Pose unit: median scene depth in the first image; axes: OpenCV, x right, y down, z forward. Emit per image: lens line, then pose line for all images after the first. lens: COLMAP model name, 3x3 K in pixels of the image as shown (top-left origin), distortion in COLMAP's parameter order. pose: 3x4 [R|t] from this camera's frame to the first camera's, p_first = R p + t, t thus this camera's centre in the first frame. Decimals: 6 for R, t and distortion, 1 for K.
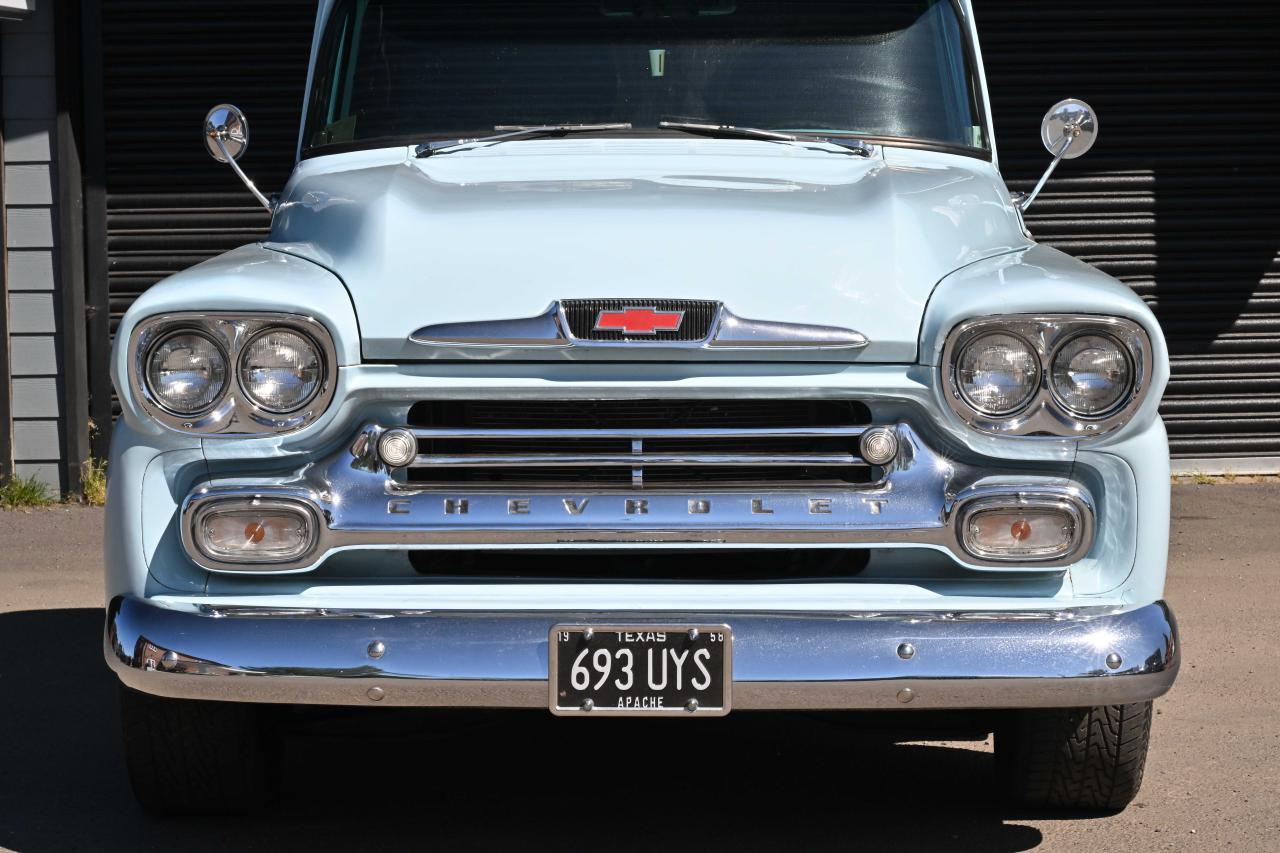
lens RADIAL K [[3204.4, 0, 641.8], [0, 3204.4, 391.4], [0, 0, 1]] dist [-0.040492, 0.171604]
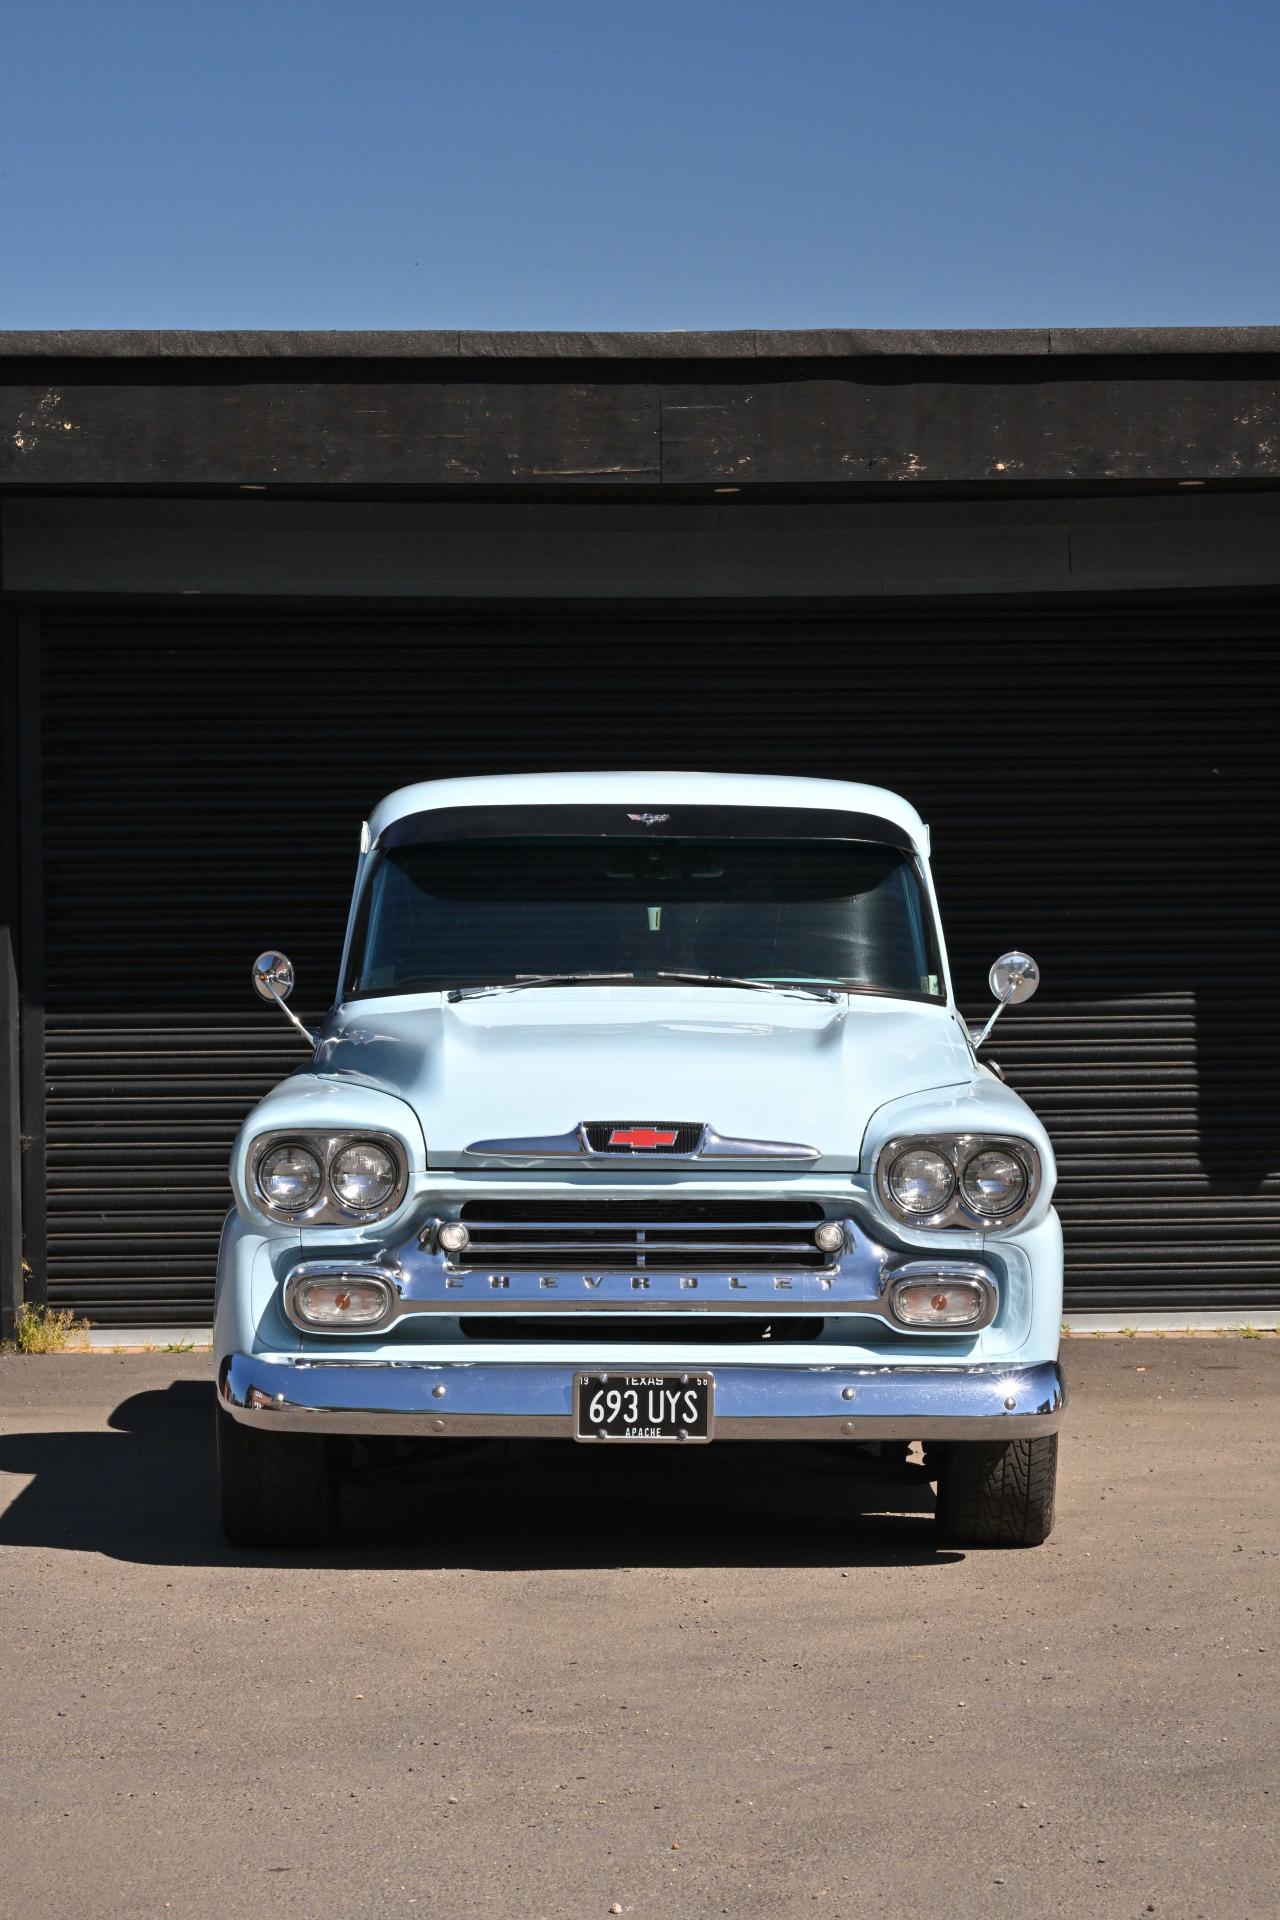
lens RADIAL K [[5666.9, 0, 640.0], [0, 5666.9, 960.0], [0, 0, 1]] dist [-0.010084, -0.340903]
pose [[0.999964, 0.004904, 0.006949, -0.018111], [-0.004459, 0.998021, -0.062717, 0.048977], [-0.007243, 0.062684, 0.998007, -1.268878]]
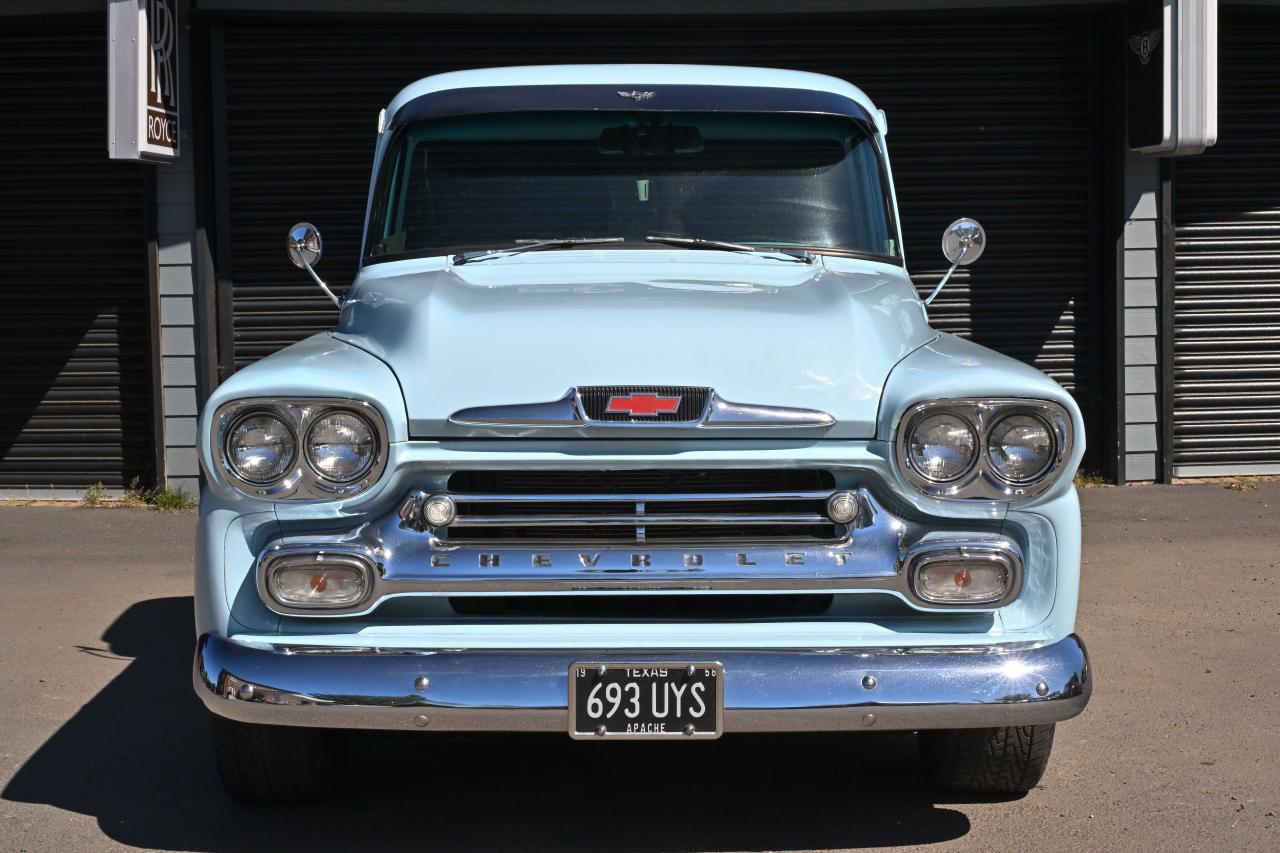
lens RADIAL K [[1962.3, 0, 636.8], [0, 1962.3, 389.6], [0, 0, 1]] dist [-0.013691, -0.004085]
pose [[0.999702, -0.002489, 0.024279, -0.020518], [0.002617, 0.999983, -0.005246, -0.023371], [-0.024266, 0.005308, 0.999691, 0.269411]]
